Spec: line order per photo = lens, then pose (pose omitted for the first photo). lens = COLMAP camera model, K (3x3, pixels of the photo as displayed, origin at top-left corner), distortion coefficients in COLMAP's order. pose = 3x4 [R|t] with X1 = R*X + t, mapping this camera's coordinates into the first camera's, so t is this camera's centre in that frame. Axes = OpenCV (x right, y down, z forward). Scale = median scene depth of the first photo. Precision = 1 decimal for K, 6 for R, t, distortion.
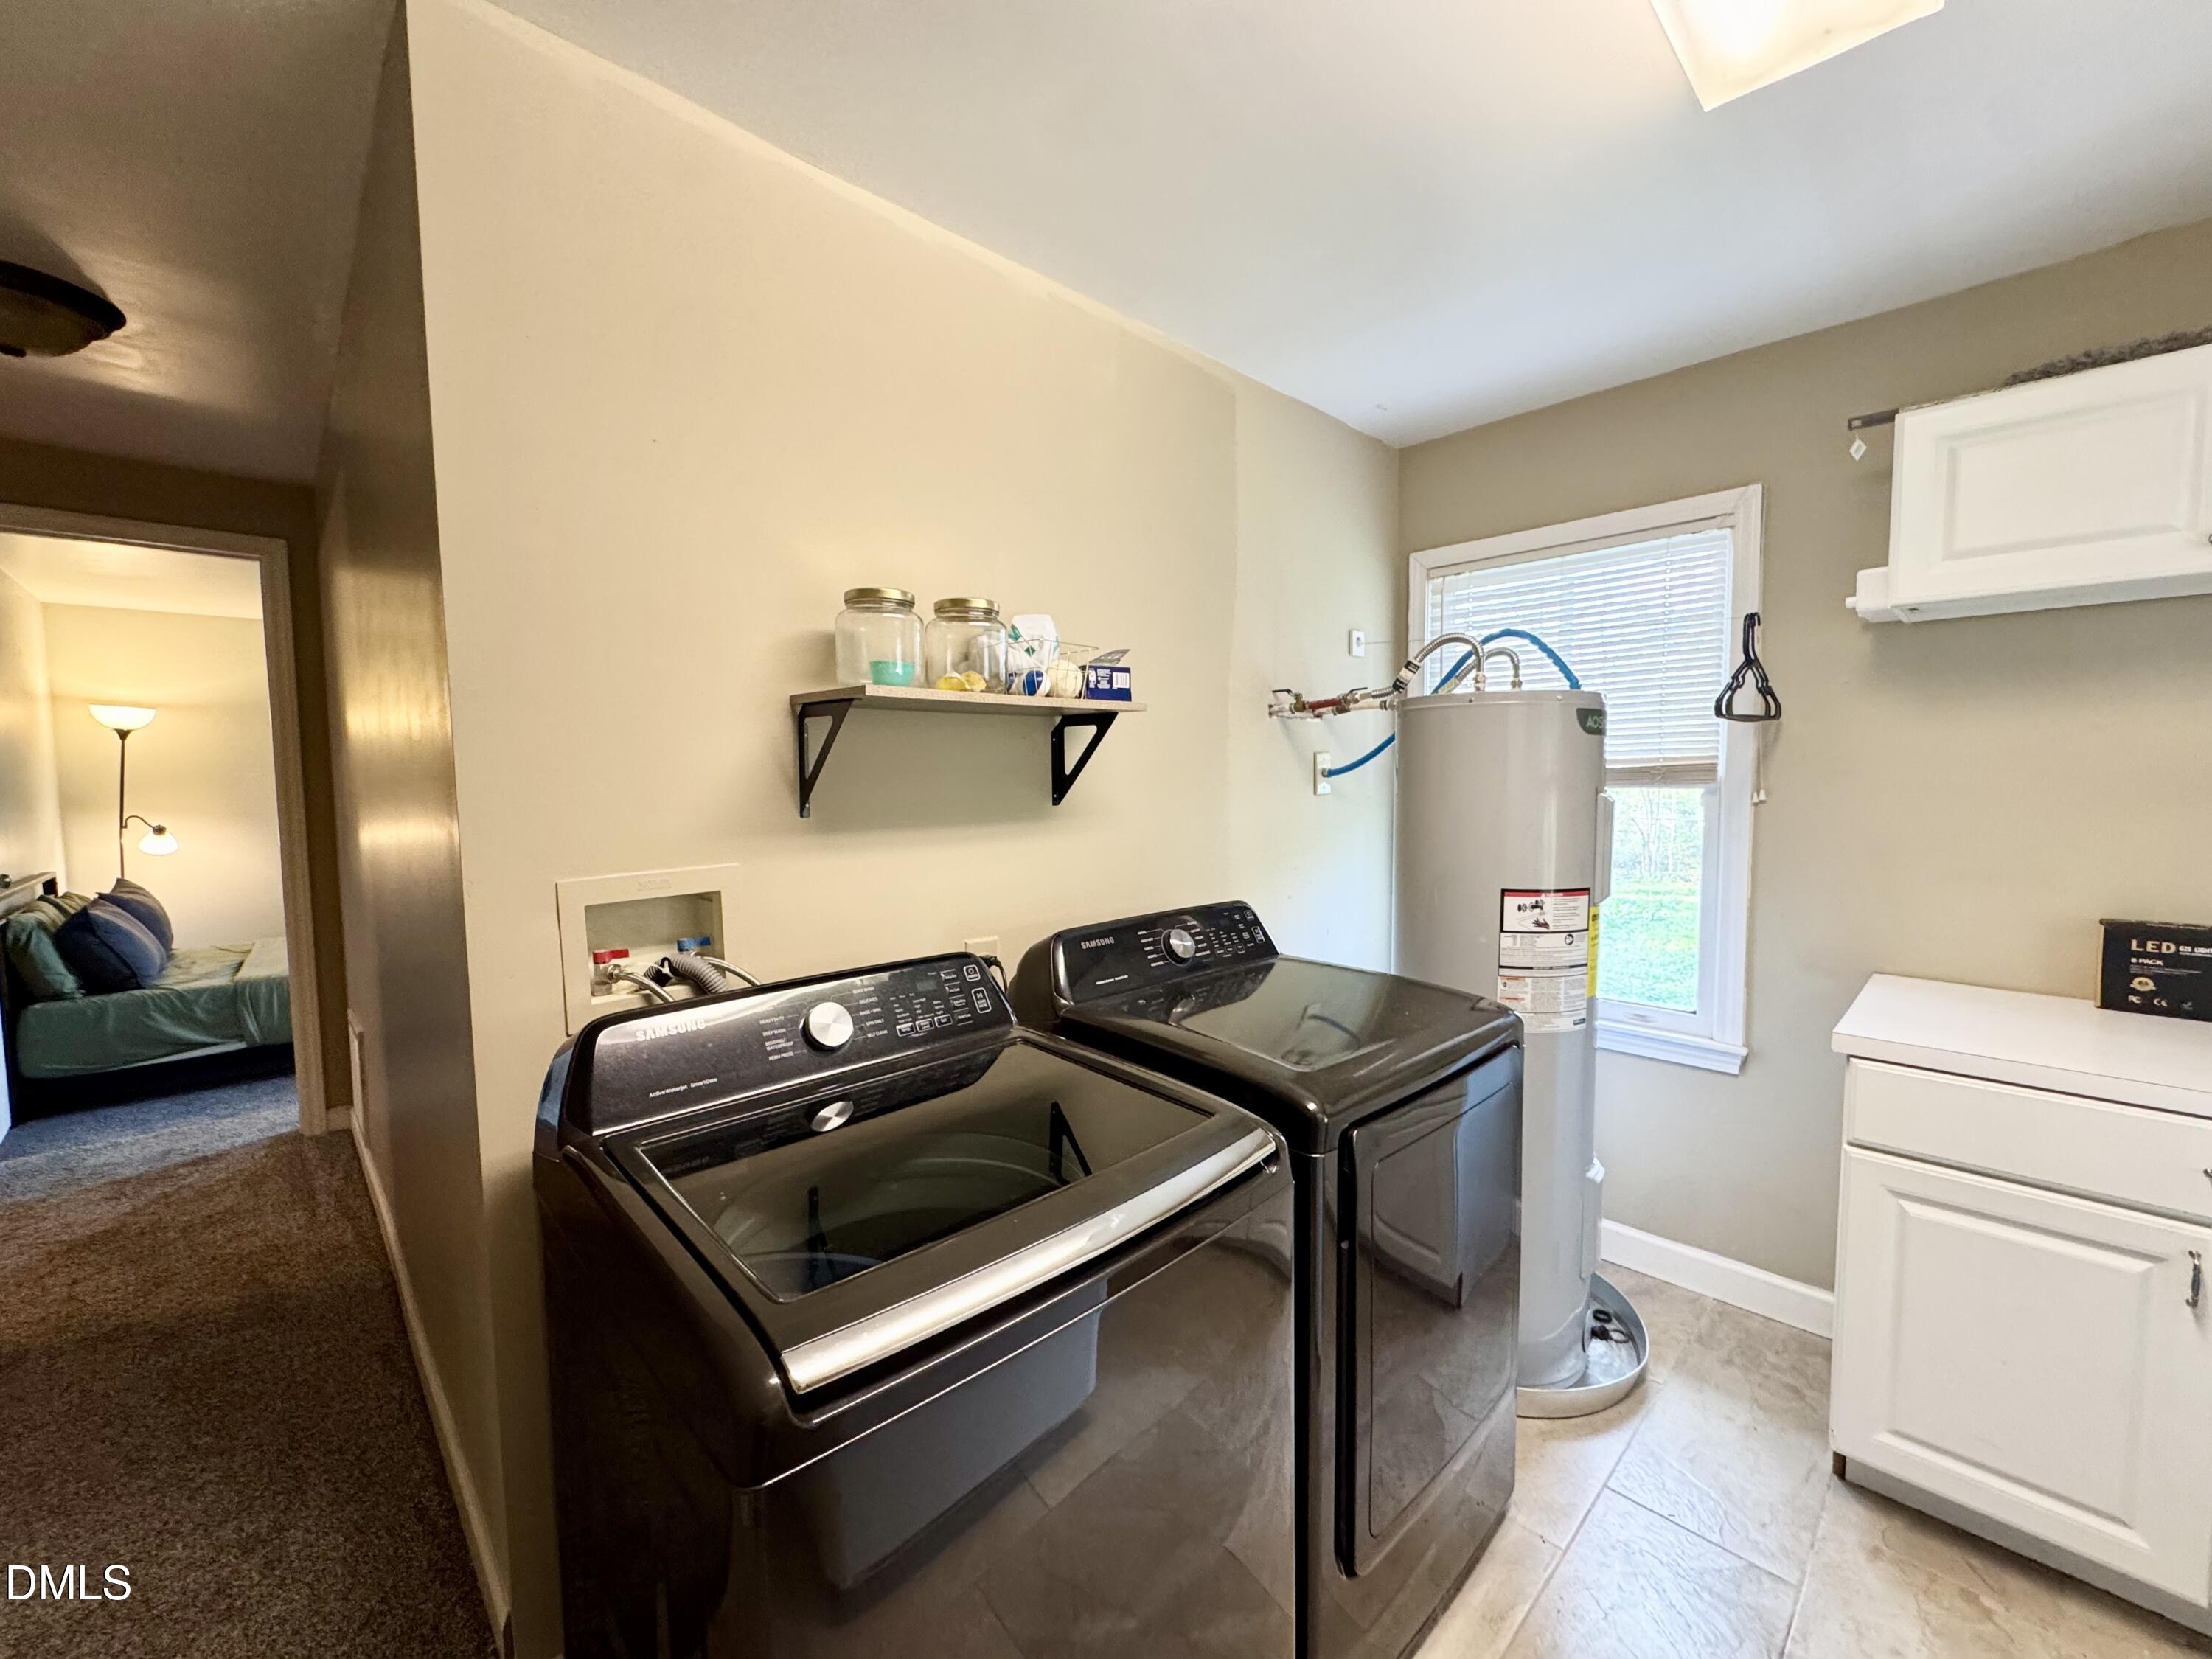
lens RADIAL K [[881.2, 0, 1102.5], [0, 881.2, 829.0], [0, 0, 1]] dist [-0.003355, -0.000184]
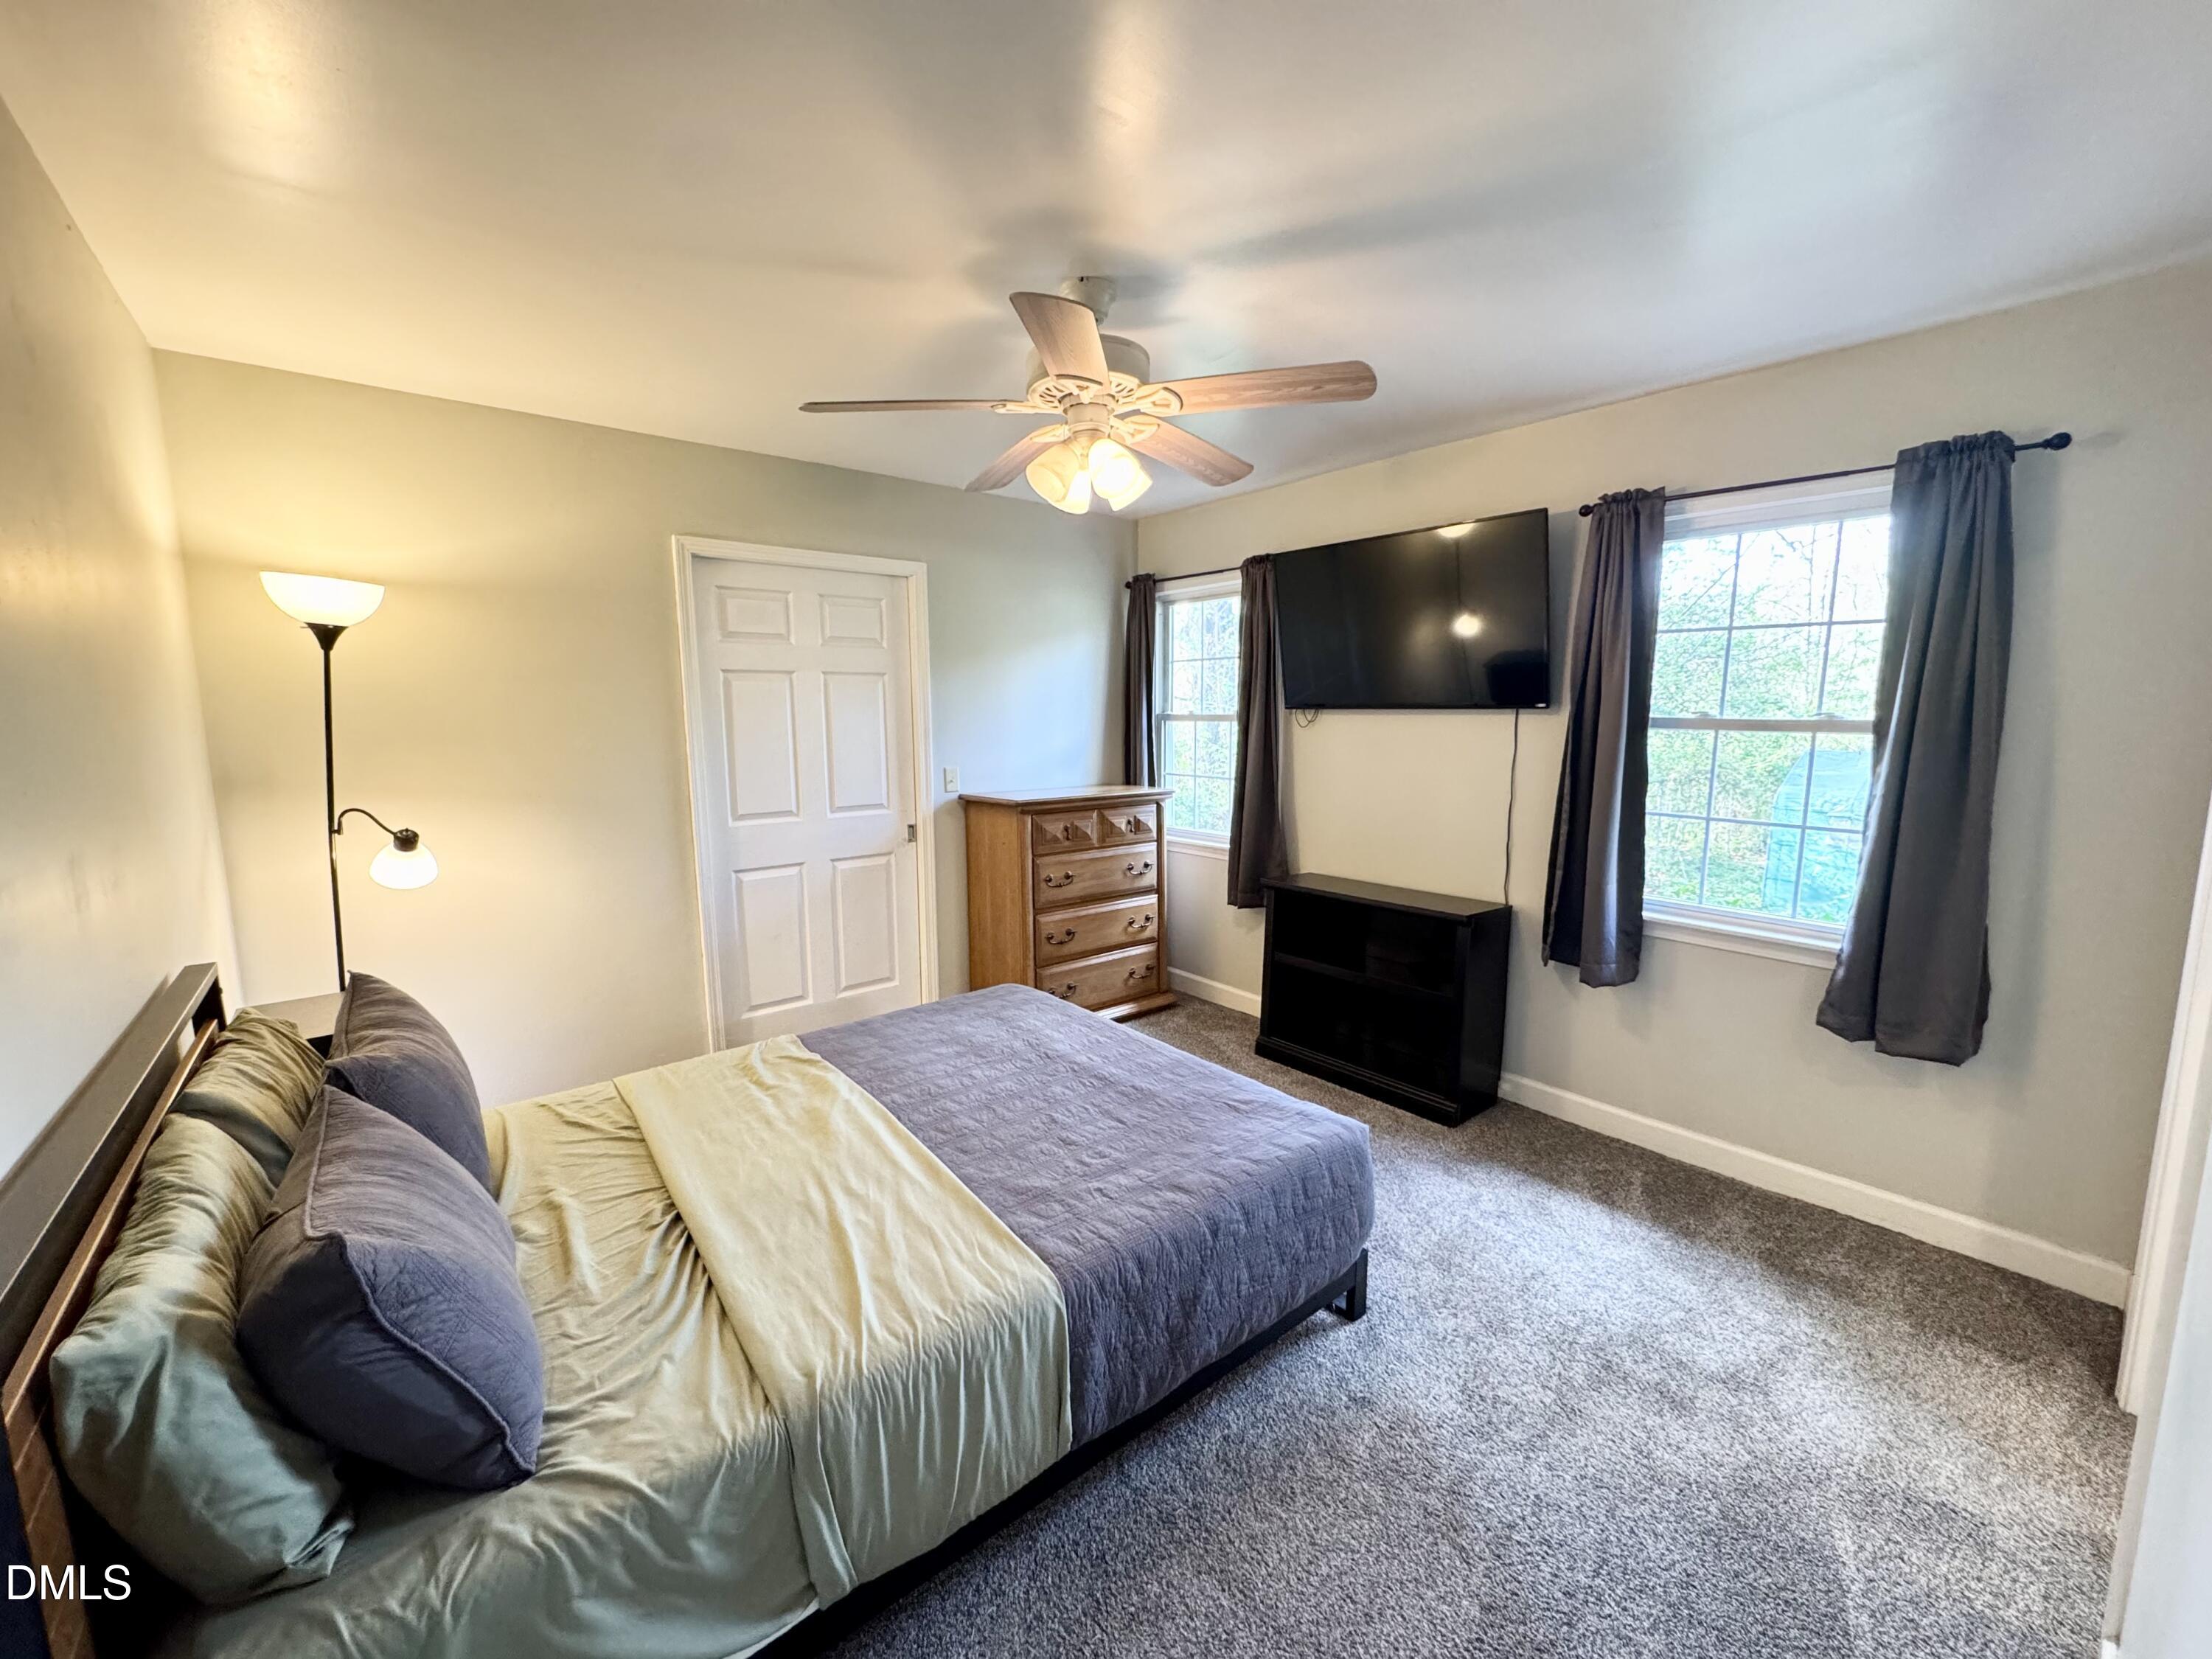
lens RADIAL K [[881.2, 0, 1102.5], [0, 881.2, 829.0], [0, 0, 1]] dist [-0.003355, -0.000184]
pose [[0.997218, 0.019293, -0.072005, -0.627313], [-0.014580, 0.997752, 0.065415, -0.039033], [0.073105, -0.064183, 0.995257, 0.522340]]
